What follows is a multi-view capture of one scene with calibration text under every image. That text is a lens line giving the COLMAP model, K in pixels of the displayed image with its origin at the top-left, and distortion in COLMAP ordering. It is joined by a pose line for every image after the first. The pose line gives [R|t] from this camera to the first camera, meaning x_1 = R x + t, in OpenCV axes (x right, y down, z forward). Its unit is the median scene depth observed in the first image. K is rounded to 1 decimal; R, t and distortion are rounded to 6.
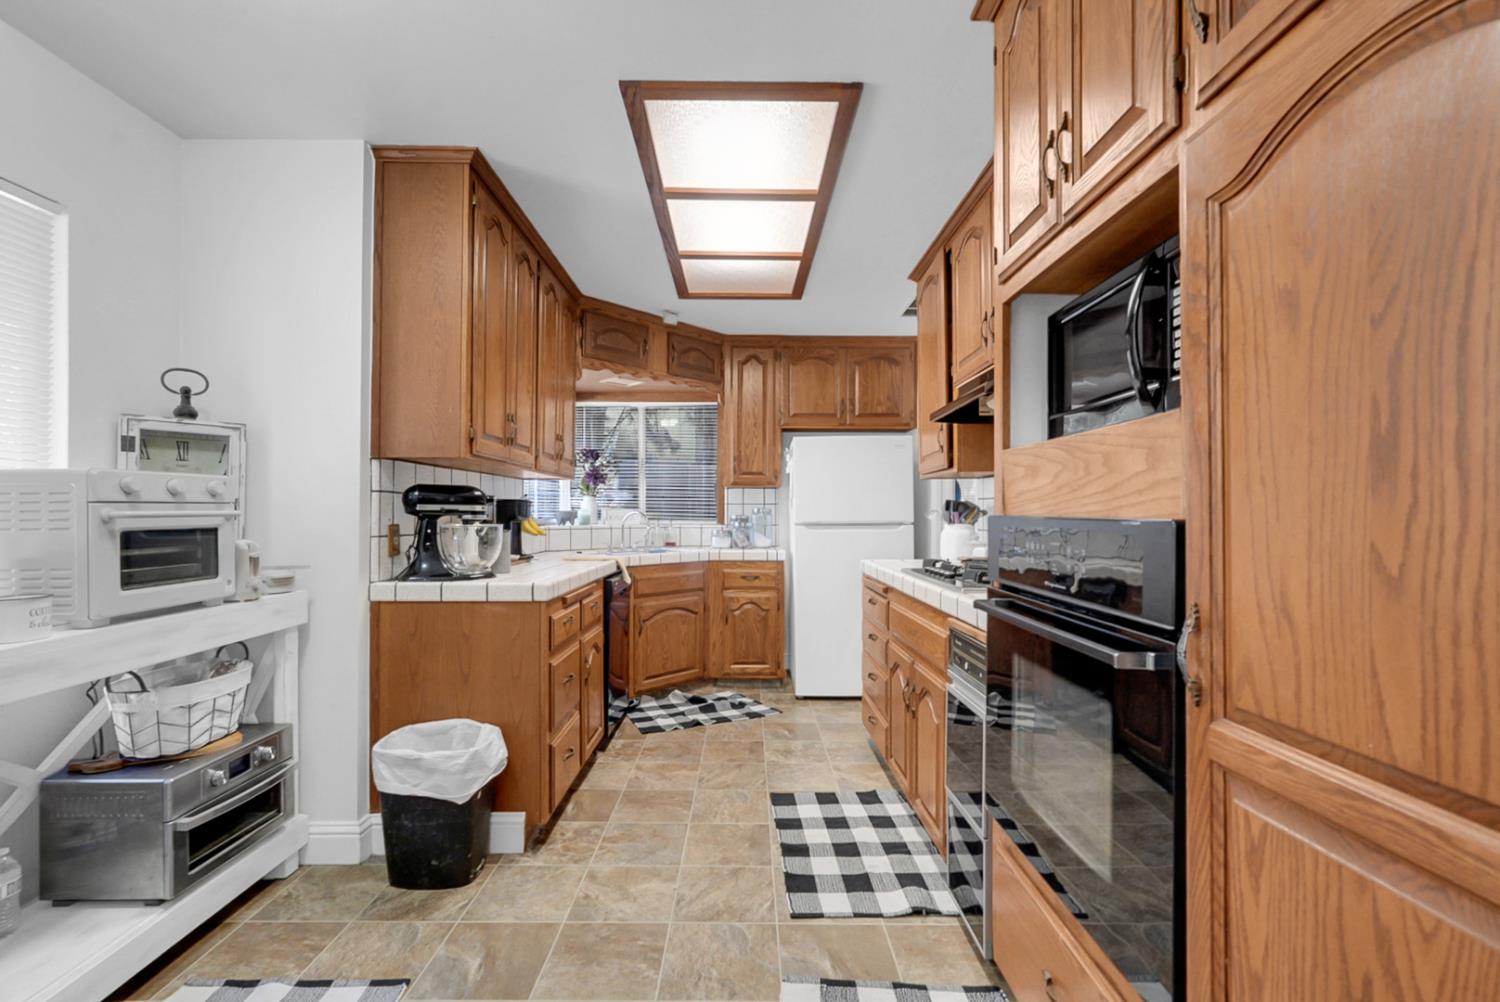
lens RADIAL K [[681.8, 0, 747.5], [0, 681.8, 507.2], [0, 0, 1]] dist [-0.000493, 0.002073]
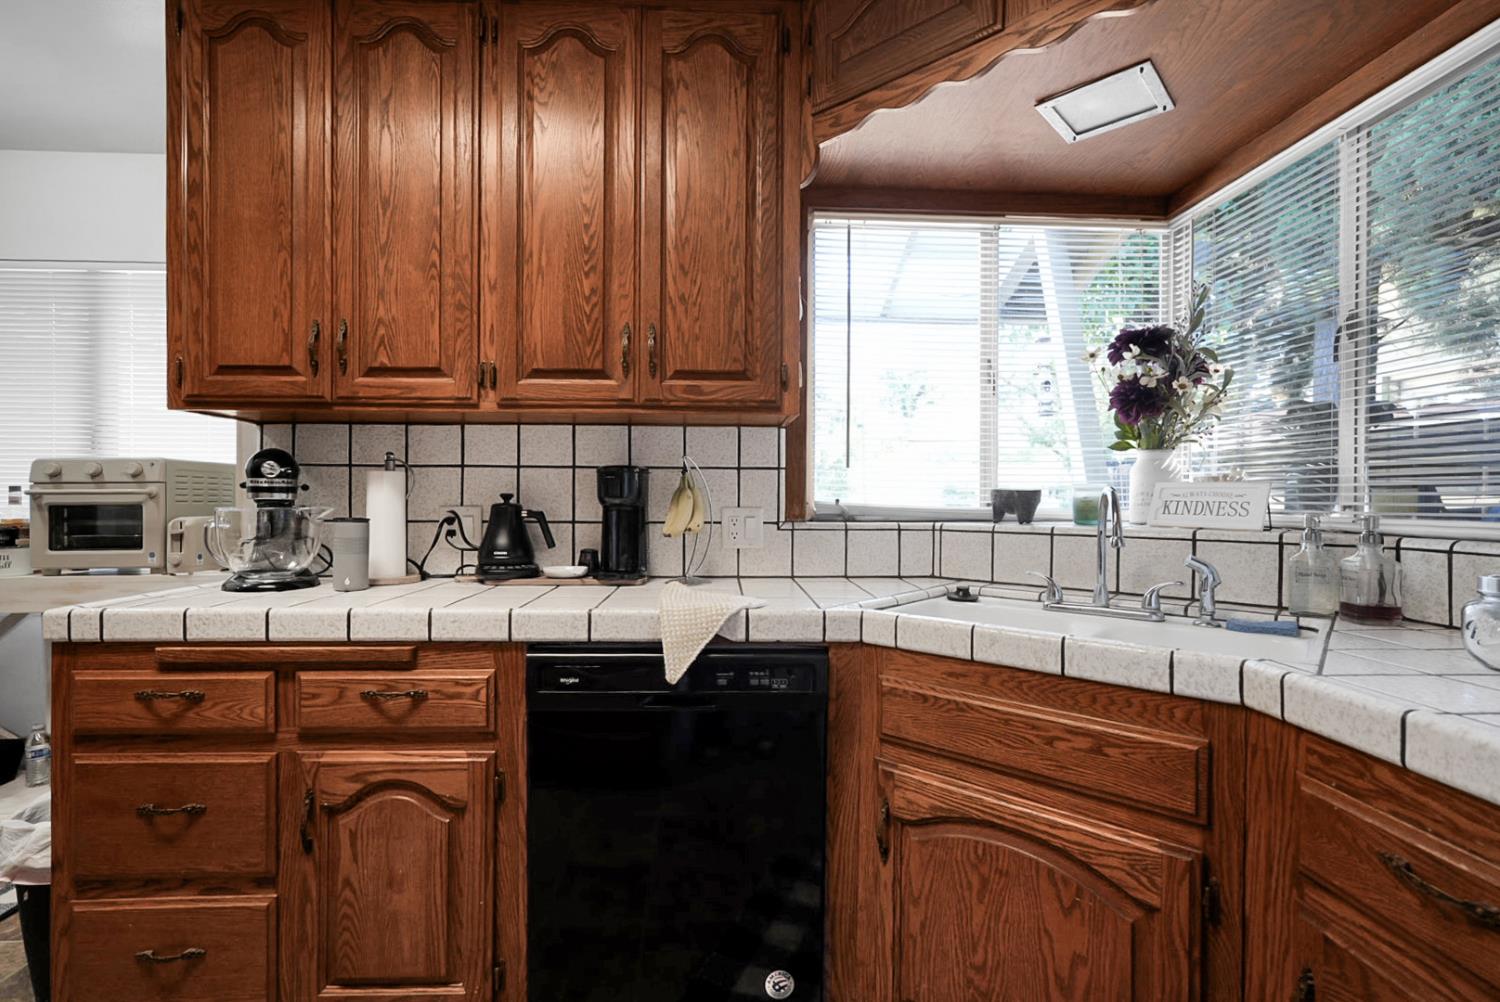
lens RADIAL K [[672.7, 0, 755.1], [0, 672.7, 501.6], [0, 0, 1]] dist [-0.004386, 0.001841]
pose [[0.031445, -0.000046, -0.999505, 0.325016], [0.003752, 0.999993, 0.000072, 0.025820], [0.999498, -0.003752, 0.031445, 1.785608]]
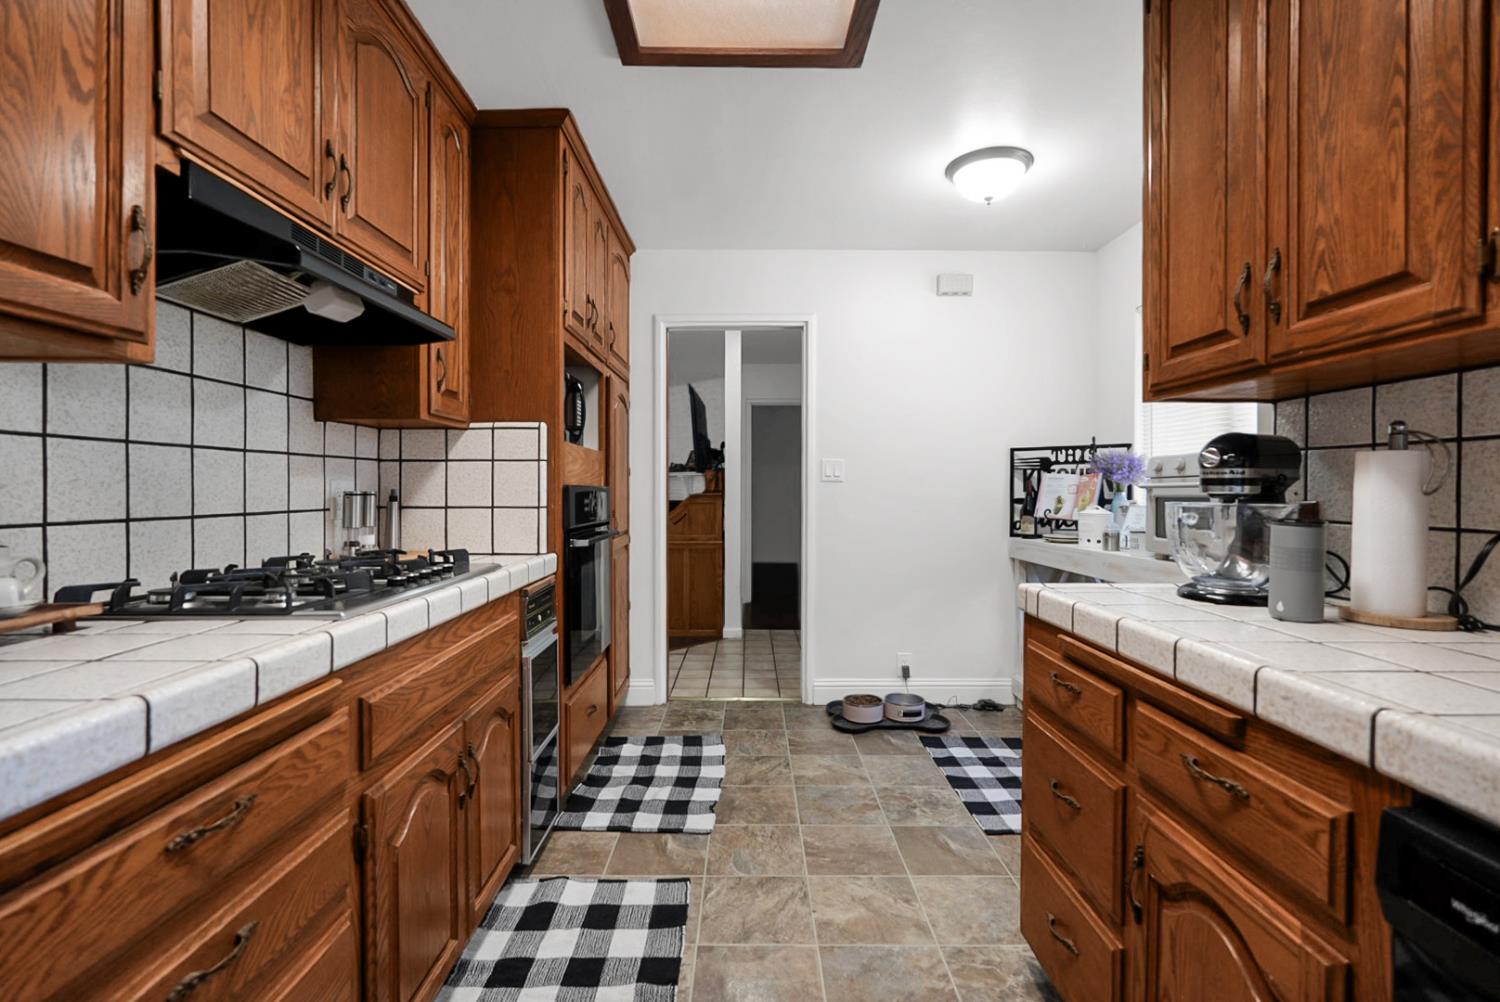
lens RADIAL K [[672.7, 0, 758.1], [0, 672.7, 492.7], [0, 0, 1]] dist [-0.004386, 0.001841]
pose [[-0.999958, -0.006121, 0.006845, -0.038826], [-0.006116, 0.999981, 0.000711, 0.022832], [-0.006849, 0.000669, -0.999976, 1.910676]]
